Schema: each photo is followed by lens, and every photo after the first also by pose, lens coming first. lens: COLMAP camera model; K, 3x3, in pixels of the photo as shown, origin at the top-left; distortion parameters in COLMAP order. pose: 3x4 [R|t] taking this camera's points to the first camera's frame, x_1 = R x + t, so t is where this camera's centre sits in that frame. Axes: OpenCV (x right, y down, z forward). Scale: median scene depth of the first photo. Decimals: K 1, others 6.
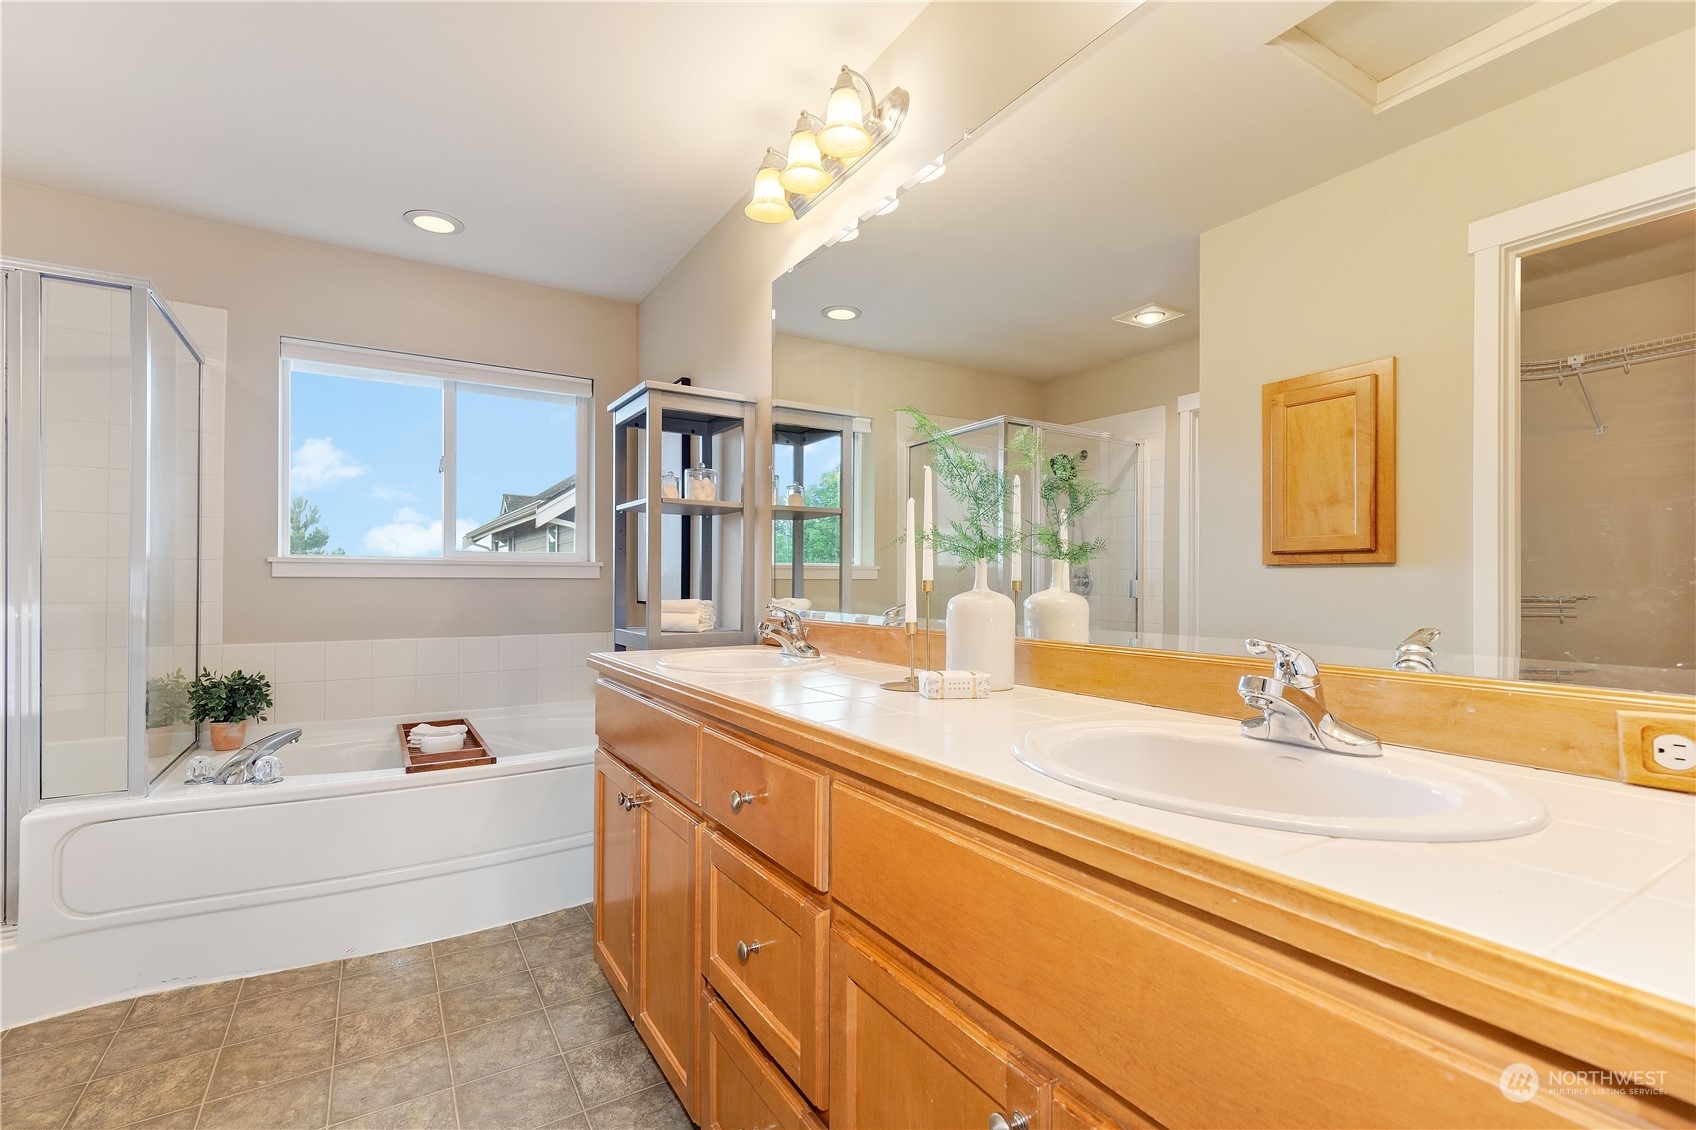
lens RADIAL K [[766.5, 0, 851.6], [0, 766.5, 574.1], [0, 0, 1]] dist [0.012853, -0.001377]
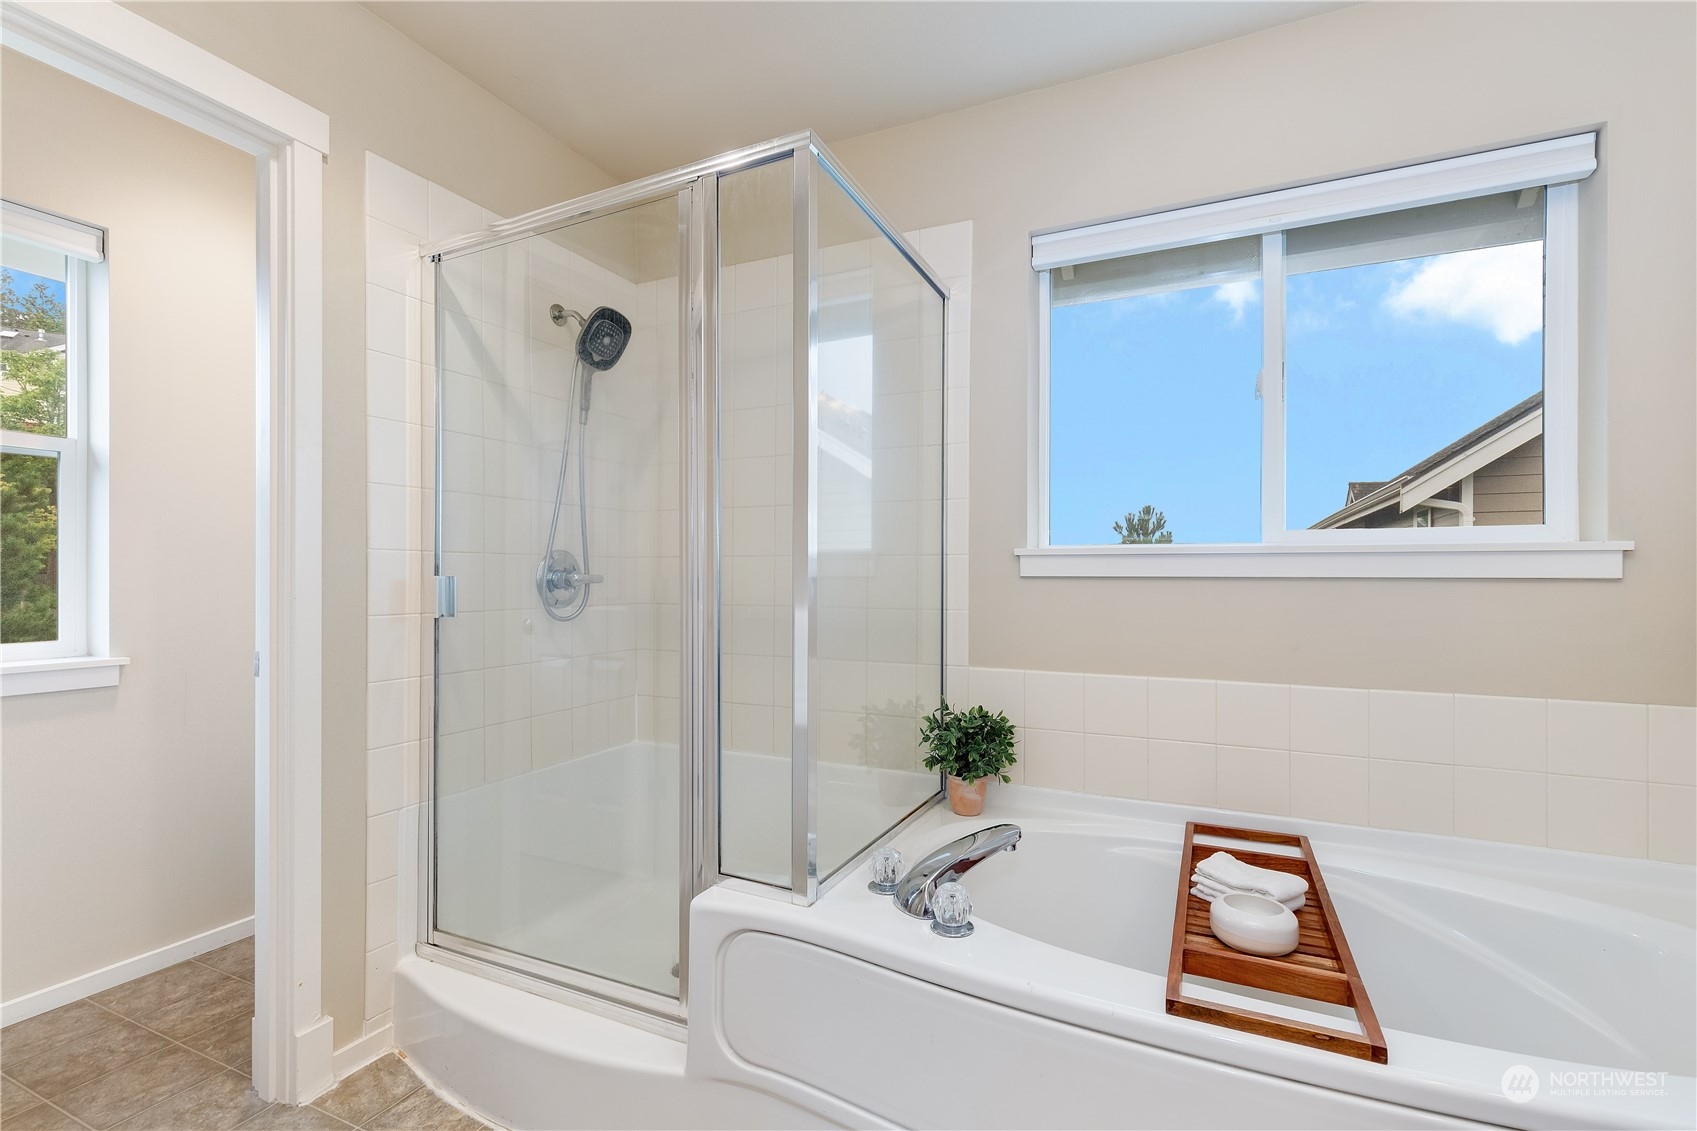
lens RADIAL K [[766.9, 0, 849.8], [0, 766.9, 572.3], [0, 0, 1]] dist [0.012853, -0.001377]
pose [[0.541486, -0.006630, -0.840684, -0.254999], [0.003432, 0.999978, -0.005675, 0.003183], [0.840703, 0.000188, 0.541497, 0.511446]]
